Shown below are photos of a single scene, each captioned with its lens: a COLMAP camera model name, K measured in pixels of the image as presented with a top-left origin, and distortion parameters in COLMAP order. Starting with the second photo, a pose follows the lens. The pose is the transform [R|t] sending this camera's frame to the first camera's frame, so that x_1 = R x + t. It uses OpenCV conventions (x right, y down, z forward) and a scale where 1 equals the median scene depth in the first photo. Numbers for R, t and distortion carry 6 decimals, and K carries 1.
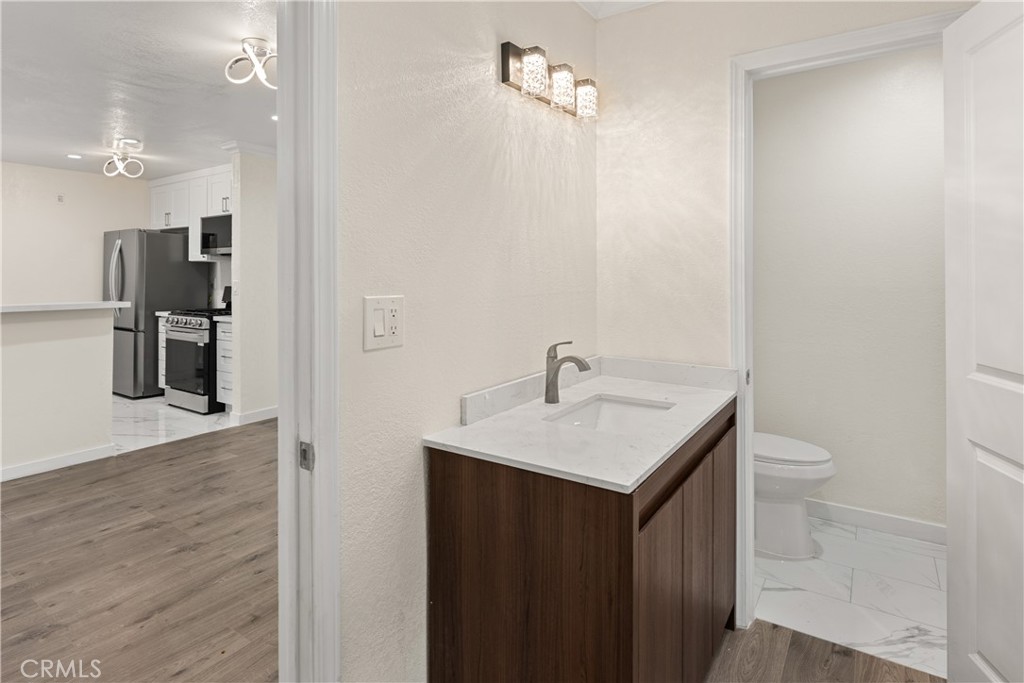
lens RADIAL K [[543.5, 0, 509.4], [0, 543.5, 273.7], [0, 0, 1]] dist [0.000212, -0.000436]
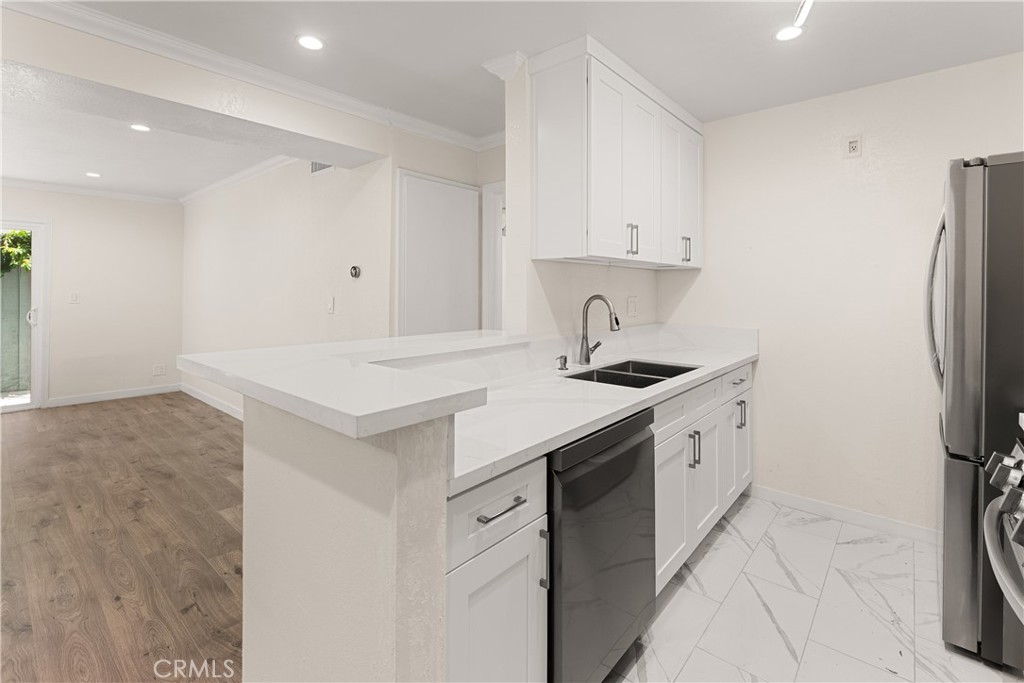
lens RADIAL K [[466.2, 0, 509.1], [0, 466.2, 285.0], [0, 0, 1]] dist [-0.003406, 0.000217]
pose [[-0.120422, -0.006706, -0.992700, -0.388287], [-0.001578, 0.999977, -0.006564, -0.000762], [0.992722, 0.000776, -0.120430, 0.819748]]
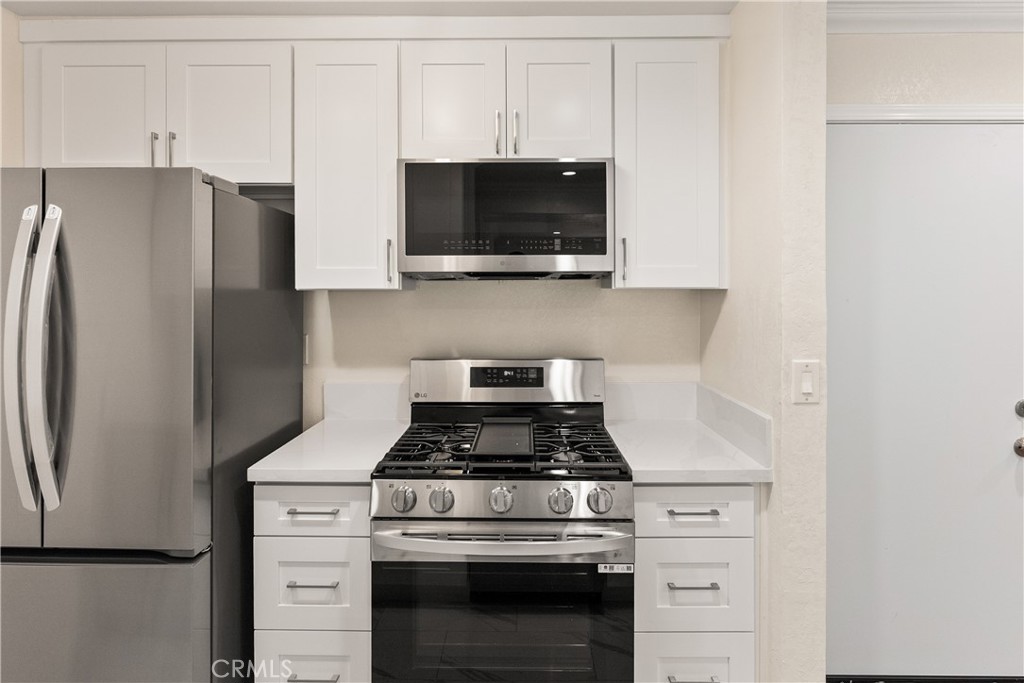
lens RADIAL K [[539.8, 0, 513.2], [0, 539.8, 296.7], [0, 0, 1]] dist [-0.000547, -0.000039]
pose [[0.834284, -0.001683, 0.551332, -0.763107], [-0.003626, 0.999957, 0.008540, -0.025498], [-0.551323, -0.009124, 0.834242, 0.758425]]
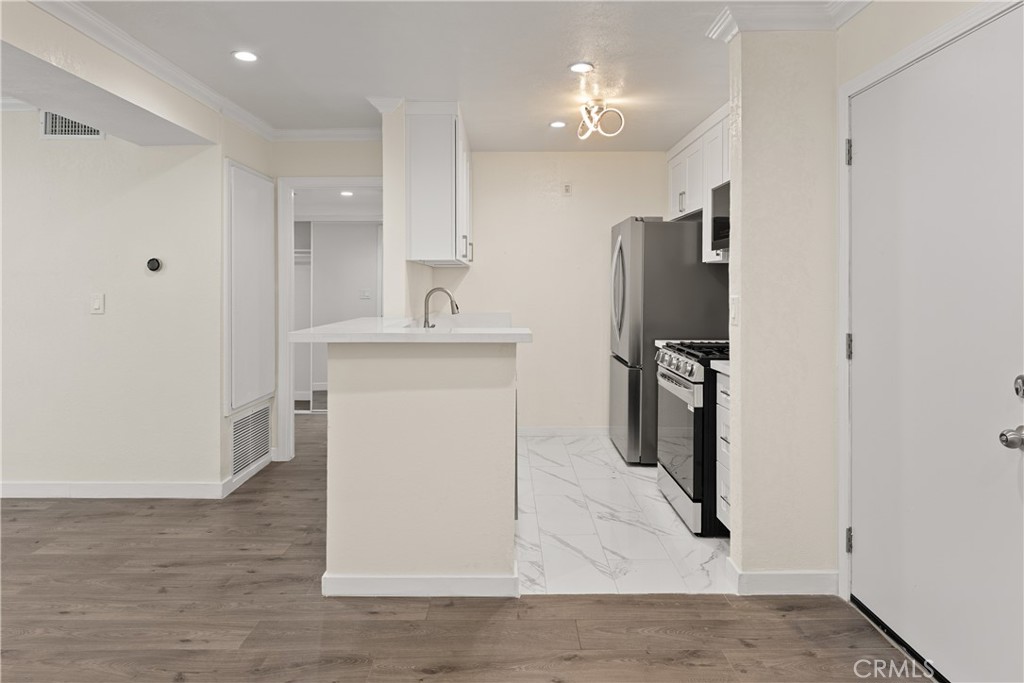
lens RADIAL K [[616.7, 0, 510.5], [0, 616.7, 288.0], [0, 0, 1]] dist [-0.001289, -0.000467]
pose [[0.566678, 0.005046, -0.823924, -0.144862], [0.002103, 0.999969, 0.007571, 0.000526], [0.823937, -0.006023, 0.566650, 0.473002]]
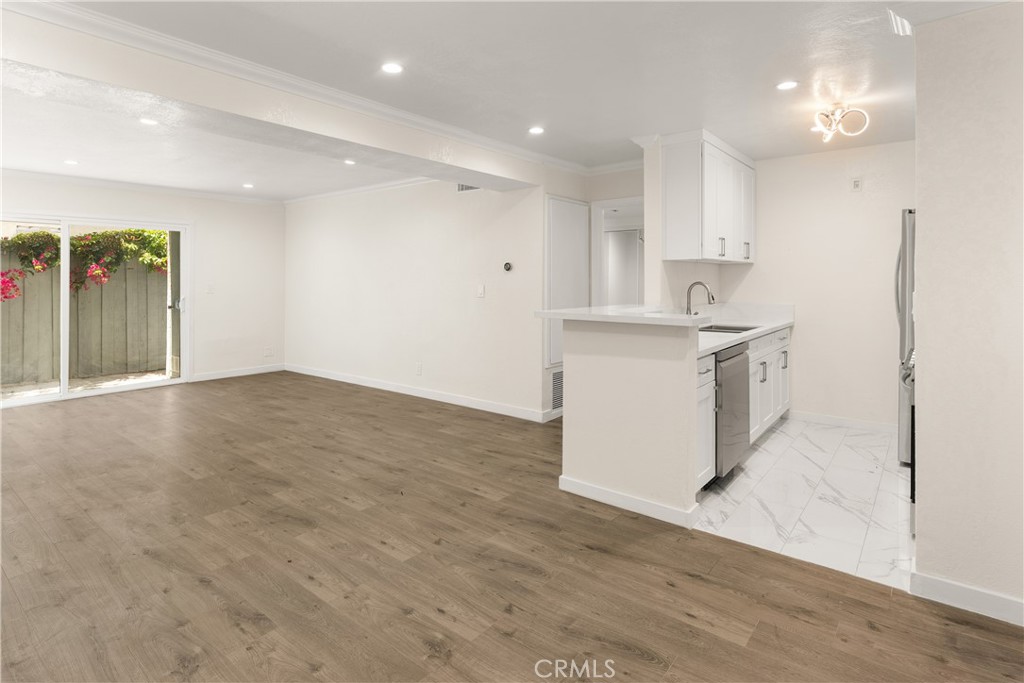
lens RADIAL K [[530.7, 0, 507.6], [0, 530.7, 280.5], [0, 0, 1]] dist [-0.001758, 0.000161]
pose [[-0.081835, 0.005839, -0.996629, -0.000176], [0.004528, 0.999975, 0.005487, -0.002245], [0.996636, -0.004064, -0.081860, 0.619443]]
